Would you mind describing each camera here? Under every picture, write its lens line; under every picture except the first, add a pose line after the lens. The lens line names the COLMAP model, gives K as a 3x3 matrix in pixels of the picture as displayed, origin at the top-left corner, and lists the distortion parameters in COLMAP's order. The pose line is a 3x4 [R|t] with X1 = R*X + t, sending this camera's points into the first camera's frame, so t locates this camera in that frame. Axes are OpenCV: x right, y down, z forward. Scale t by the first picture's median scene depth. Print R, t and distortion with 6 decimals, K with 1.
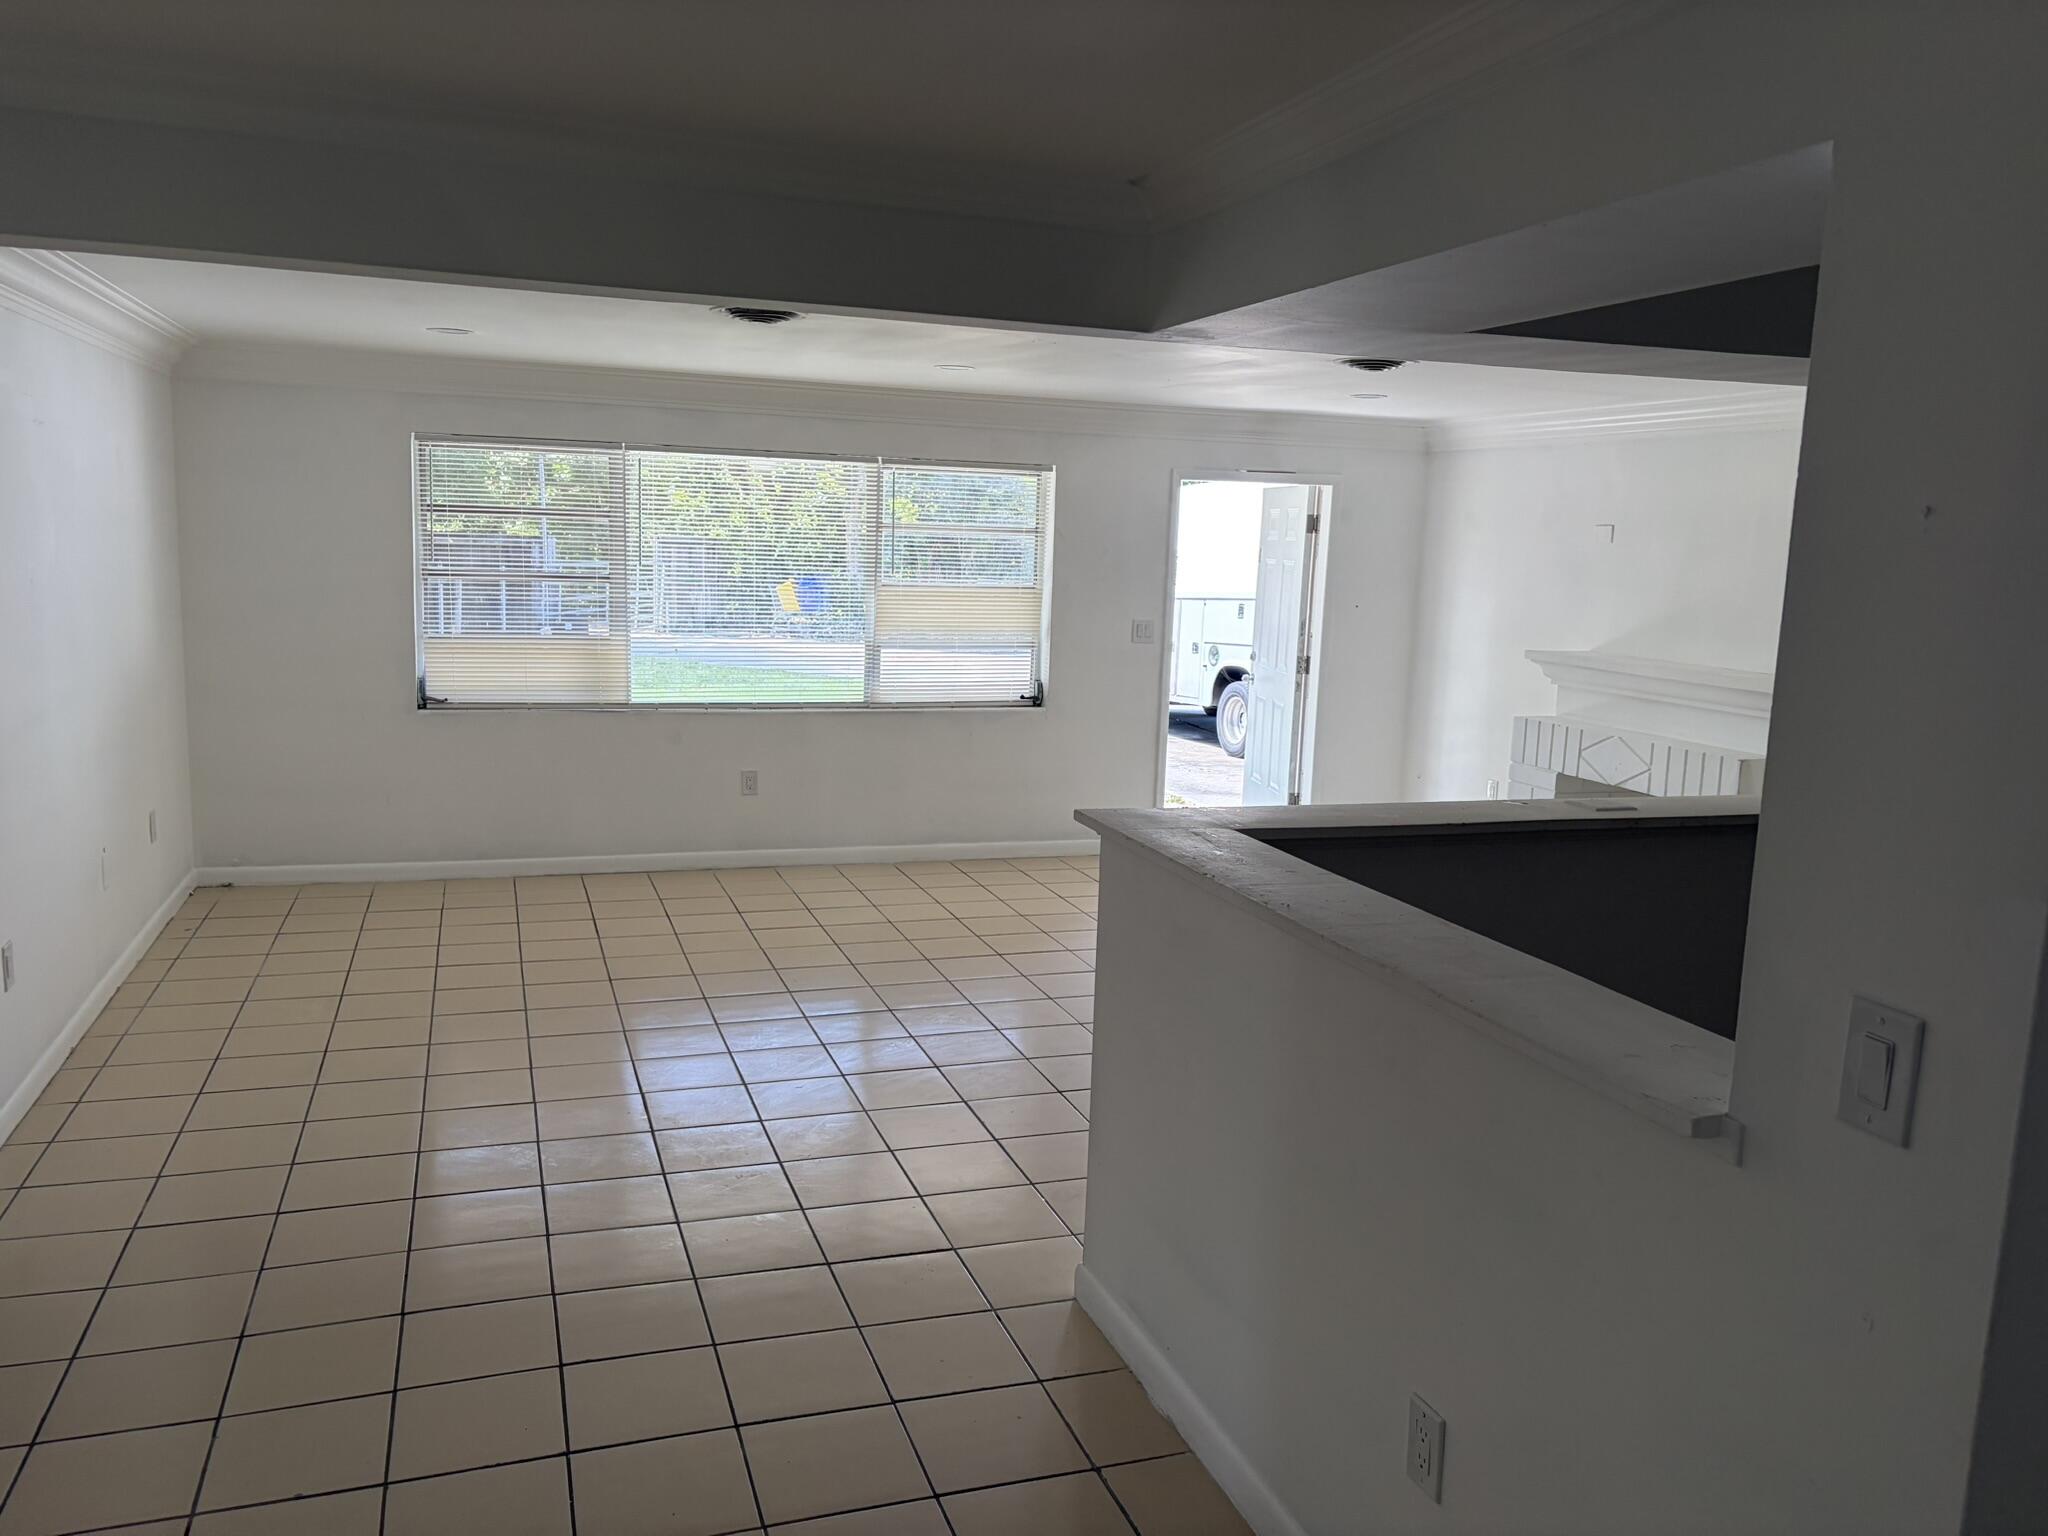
lens RADIAL K [[1535.5, 0, 1035.7], [0, 1535.5, 768.7], [0, 0, 1]] dist [0.235359, -0.427558]
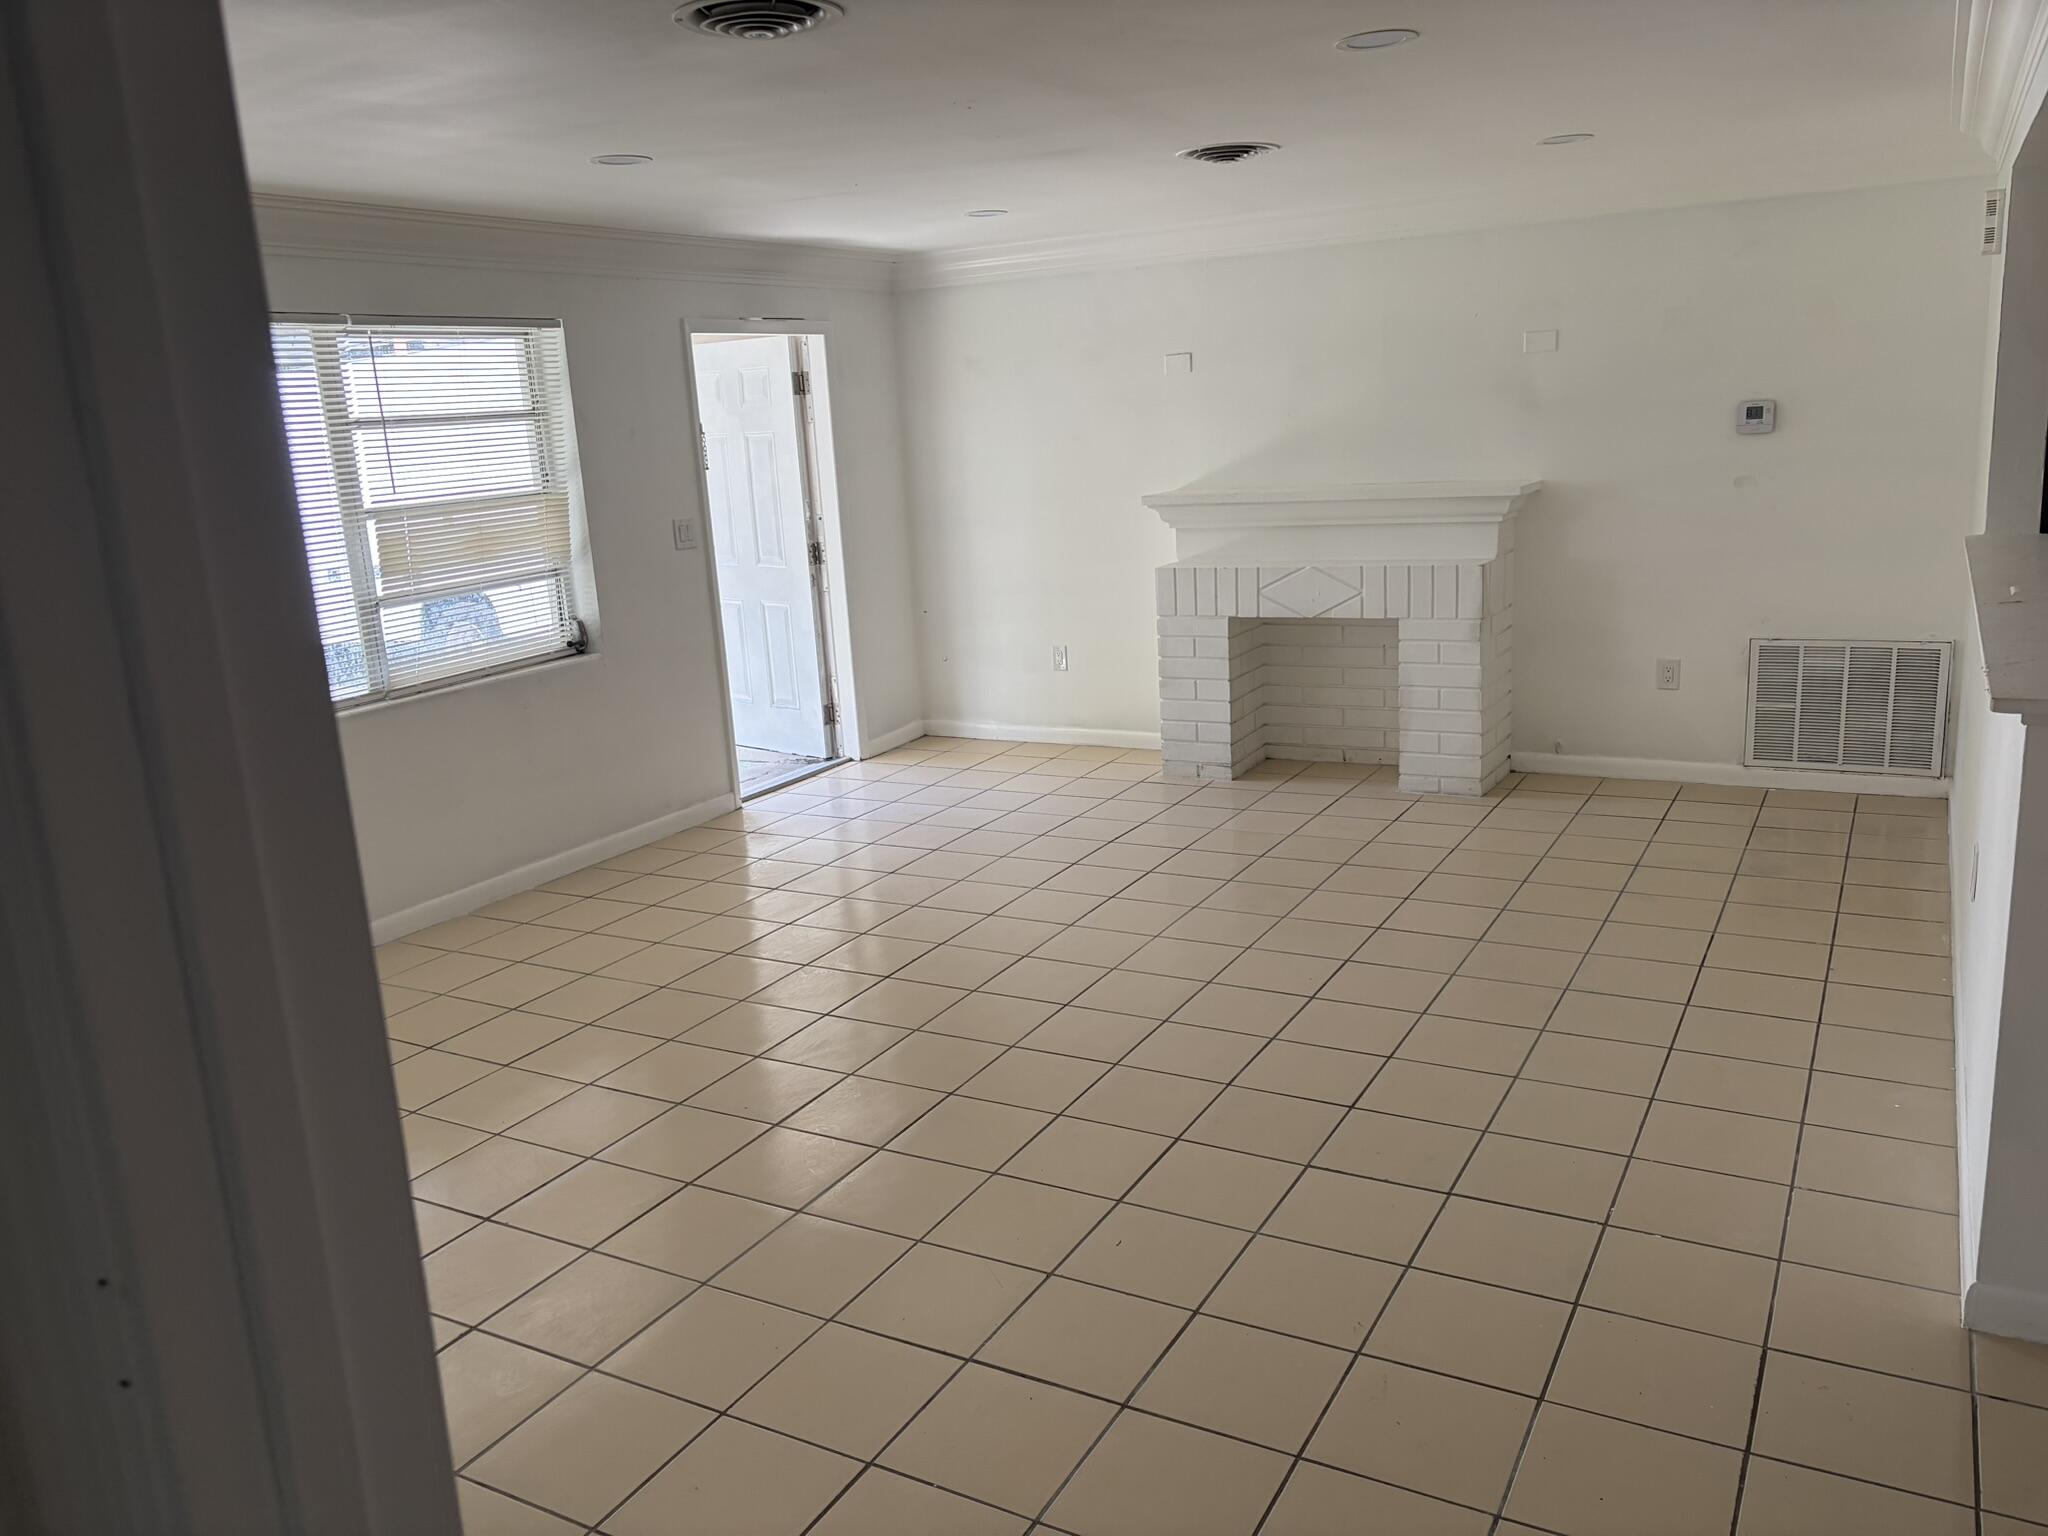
lens RADIAL K [[1563.6, 0, 1024.0], [0, 1563.6, 768.0], [0, 0, 1]] dist [0.066028, -0.001529]
pose [[0.757920, -0.225517, 0.612127, -0.321166], [0.183367, 0.974161, 0.131857, -0.049491], [-0.626047, 0.012307, 0.779689, 0.290944]]
